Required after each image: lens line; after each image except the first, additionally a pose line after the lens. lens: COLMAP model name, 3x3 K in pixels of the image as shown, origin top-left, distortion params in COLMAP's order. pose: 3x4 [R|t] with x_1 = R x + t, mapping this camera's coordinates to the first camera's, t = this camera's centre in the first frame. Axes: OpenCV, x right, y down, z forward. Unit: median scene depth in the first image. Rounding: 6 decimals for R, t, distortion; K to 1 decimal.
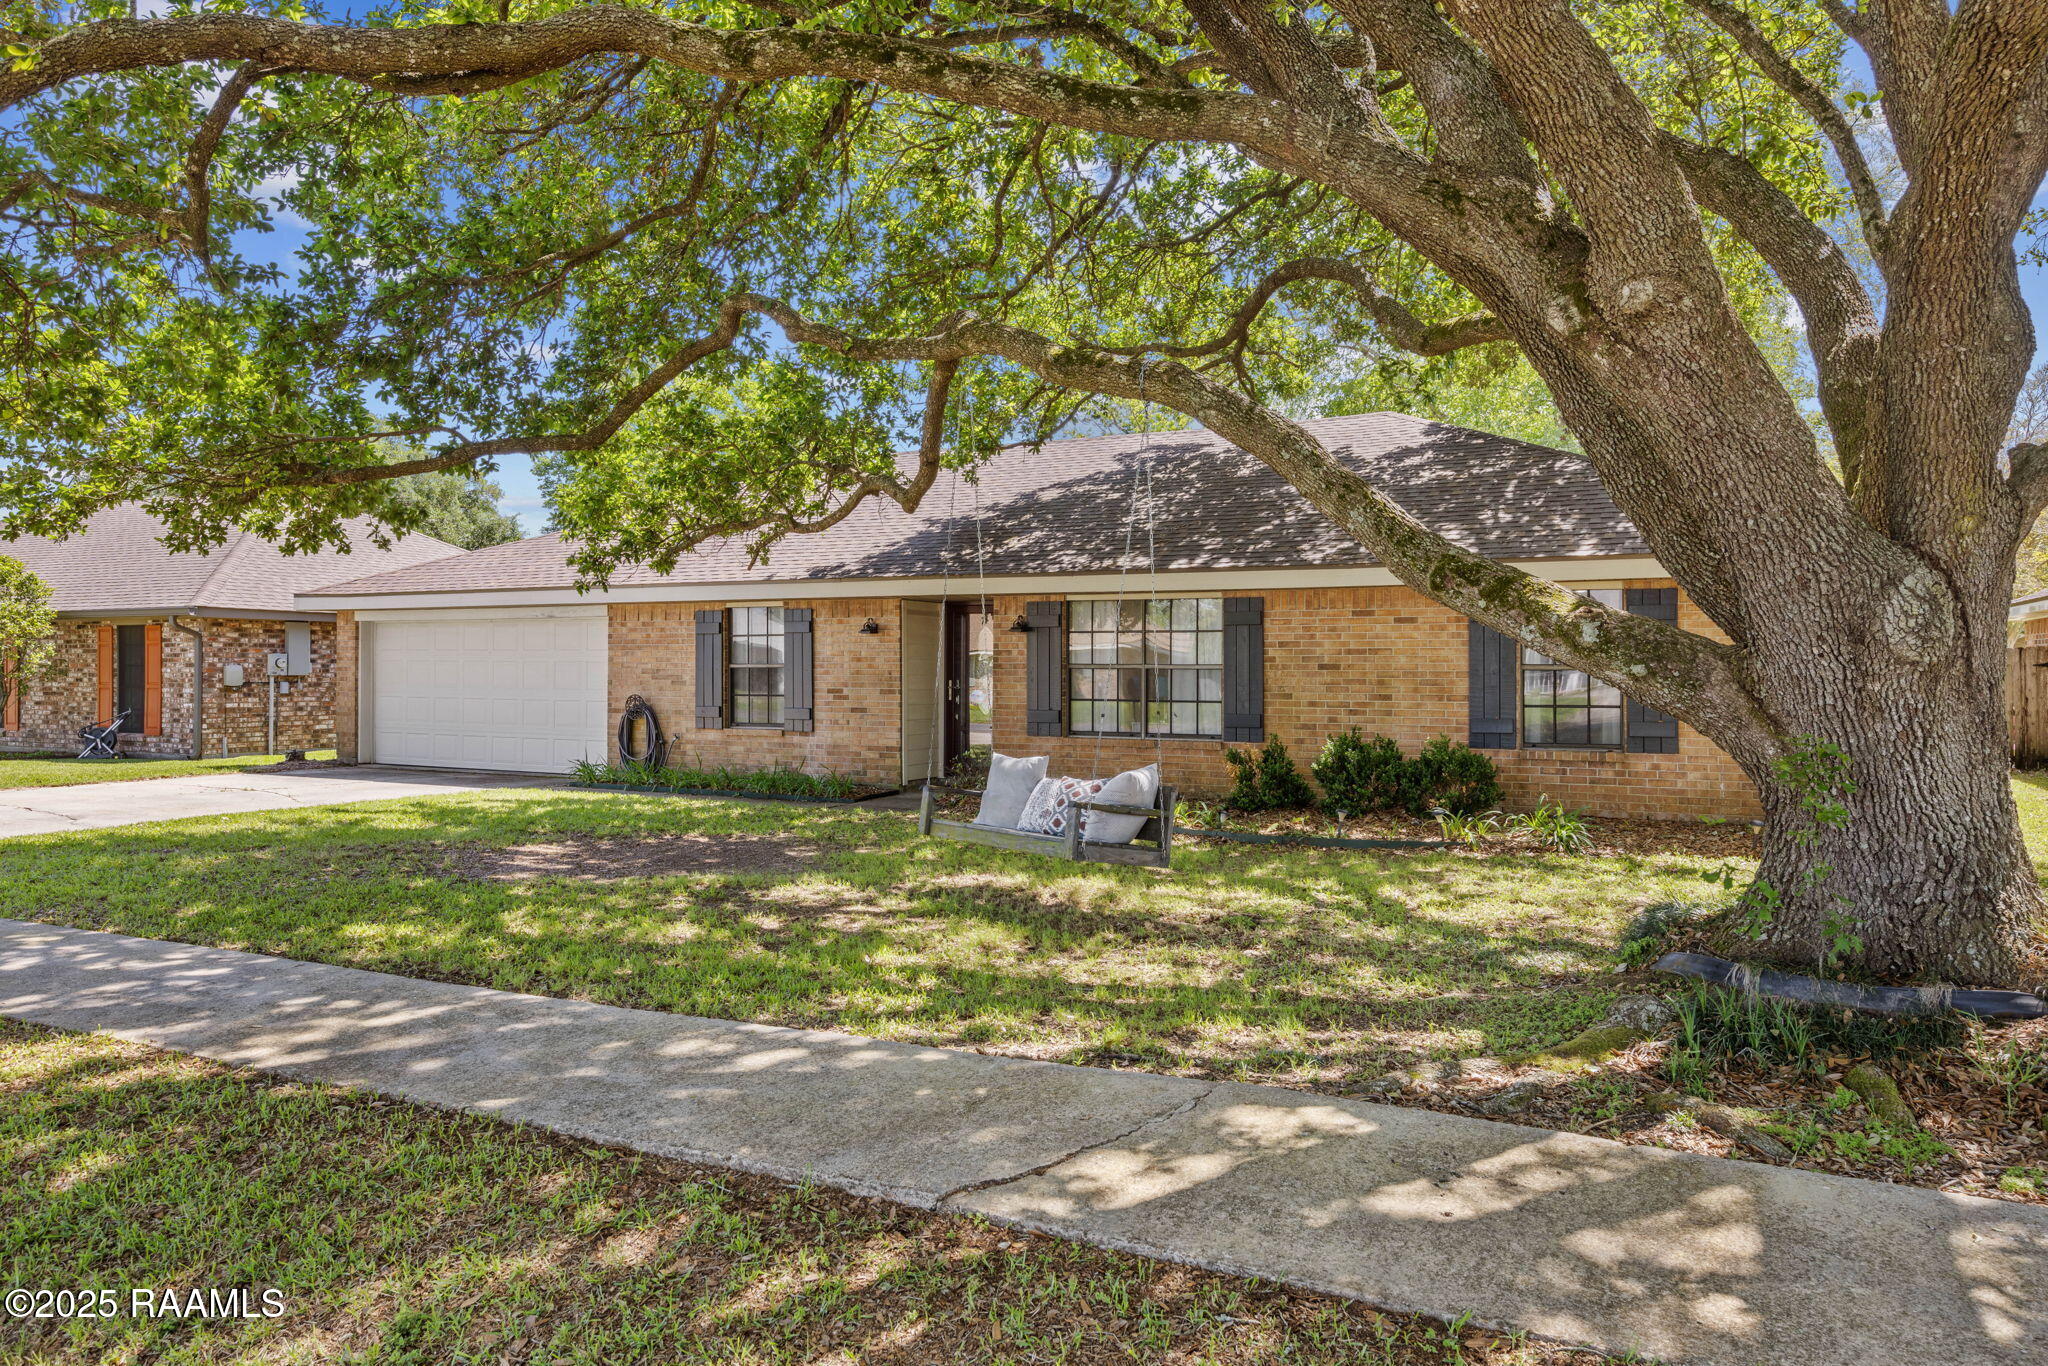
lens RADIAL K [[1113.5, 0, 1024.0], [0, 1113.5, 687.1], [0, 0, 1]] dist [0.003863, 0.000800]
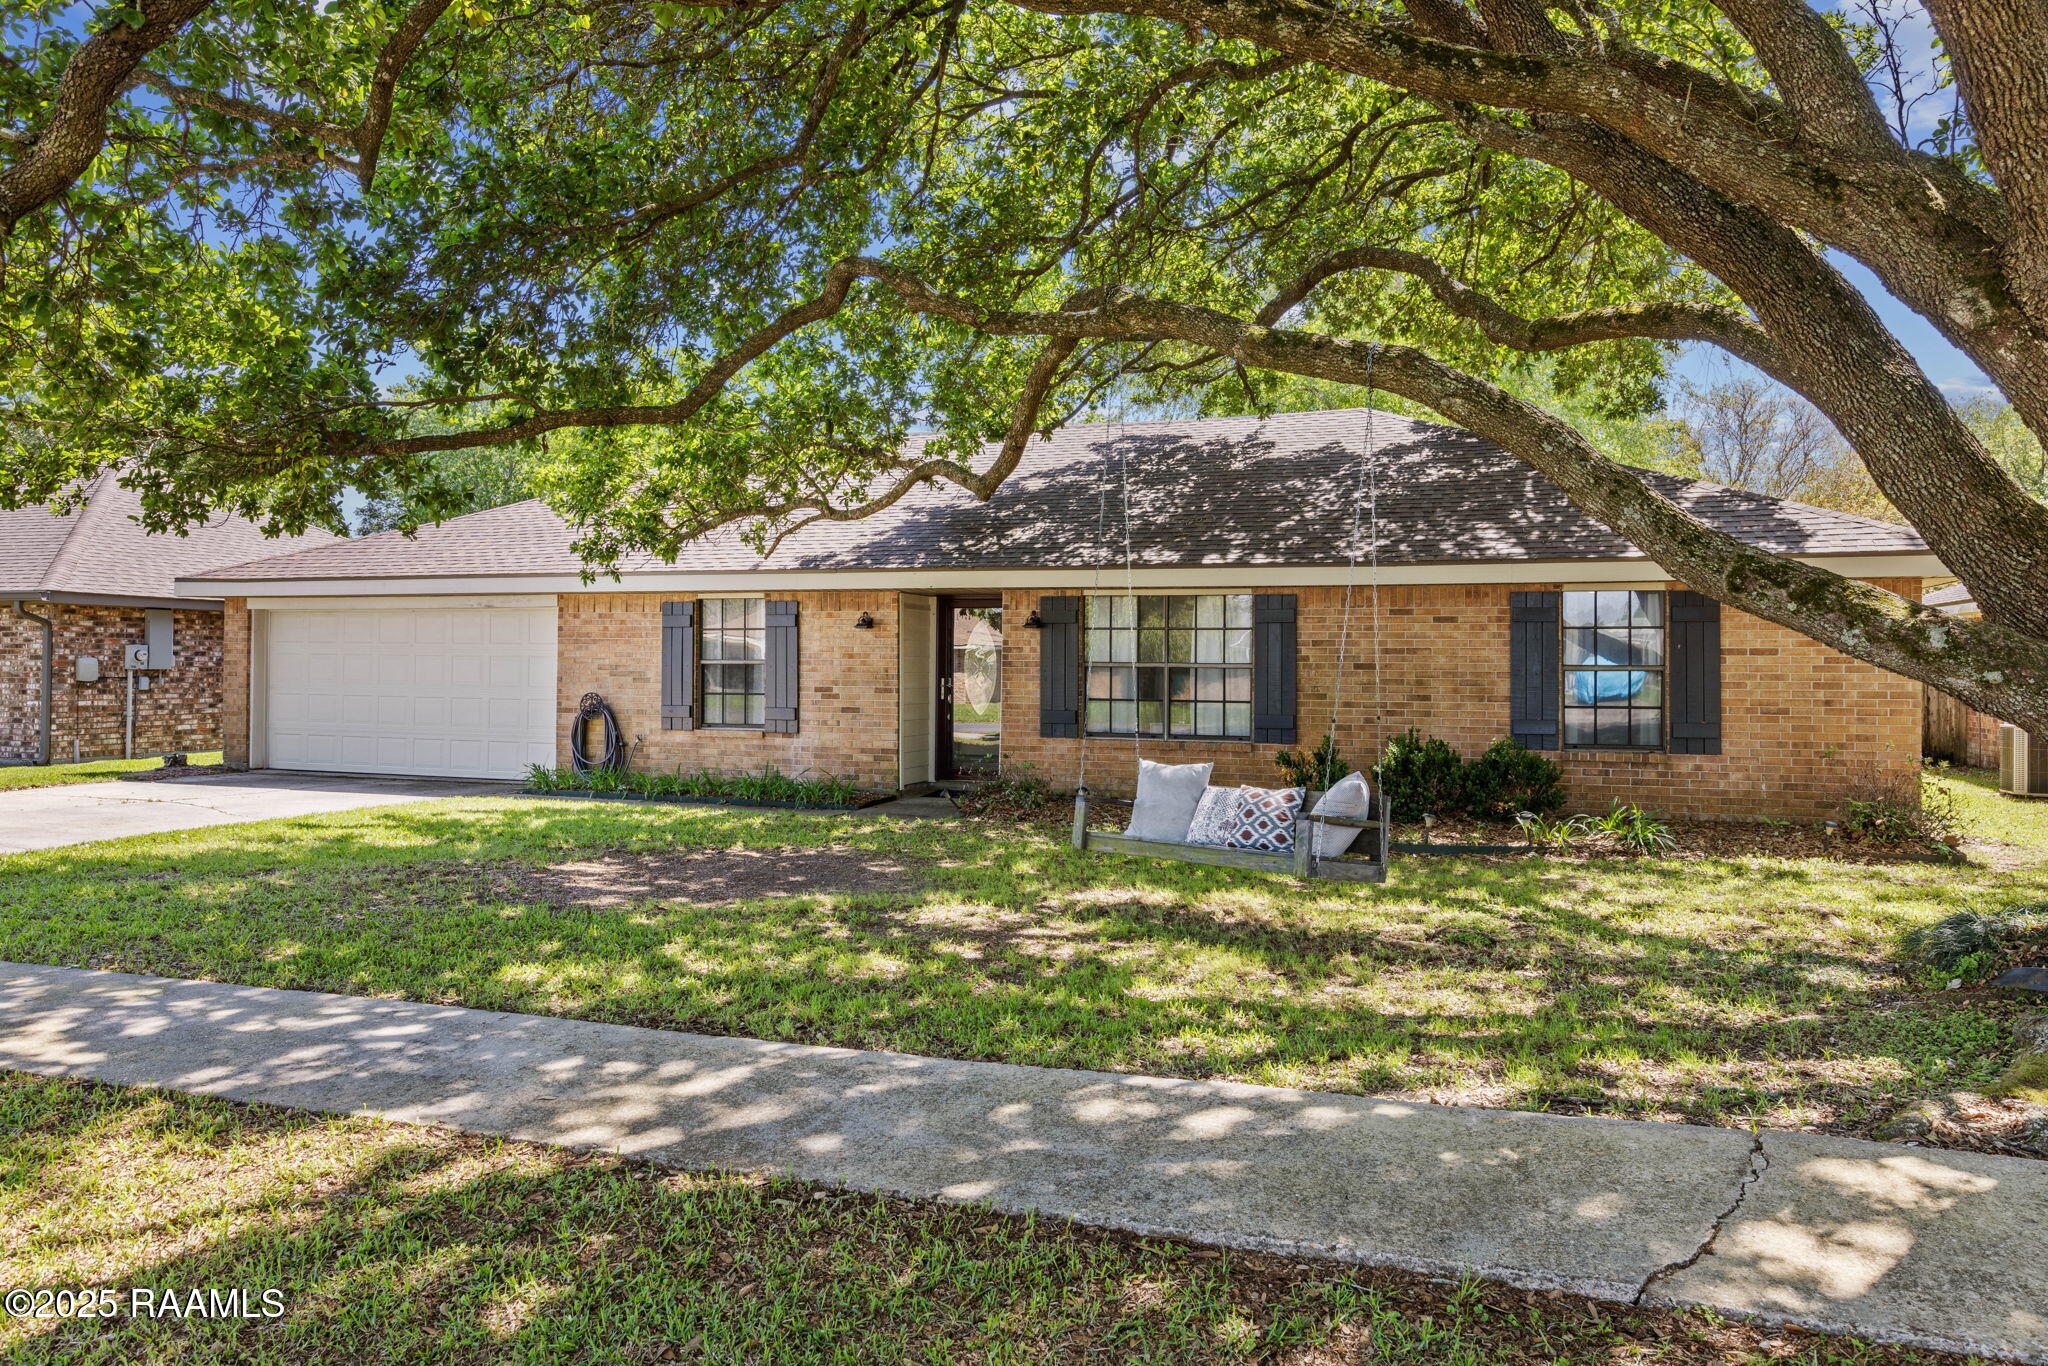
lens RADIAL K [[1148.3, 0, 1039.7], [0, 1148.3, 677.0], [0, 0, 1]] dist [0.003298, 0.001183]
pose [[0.994221, 0.003320, 0.107301, -0.100626], [-0.002699, 0.999979, -0.005933, -0.001921], [-0.107318, 0.005609, 0.994209, 0.024556]]
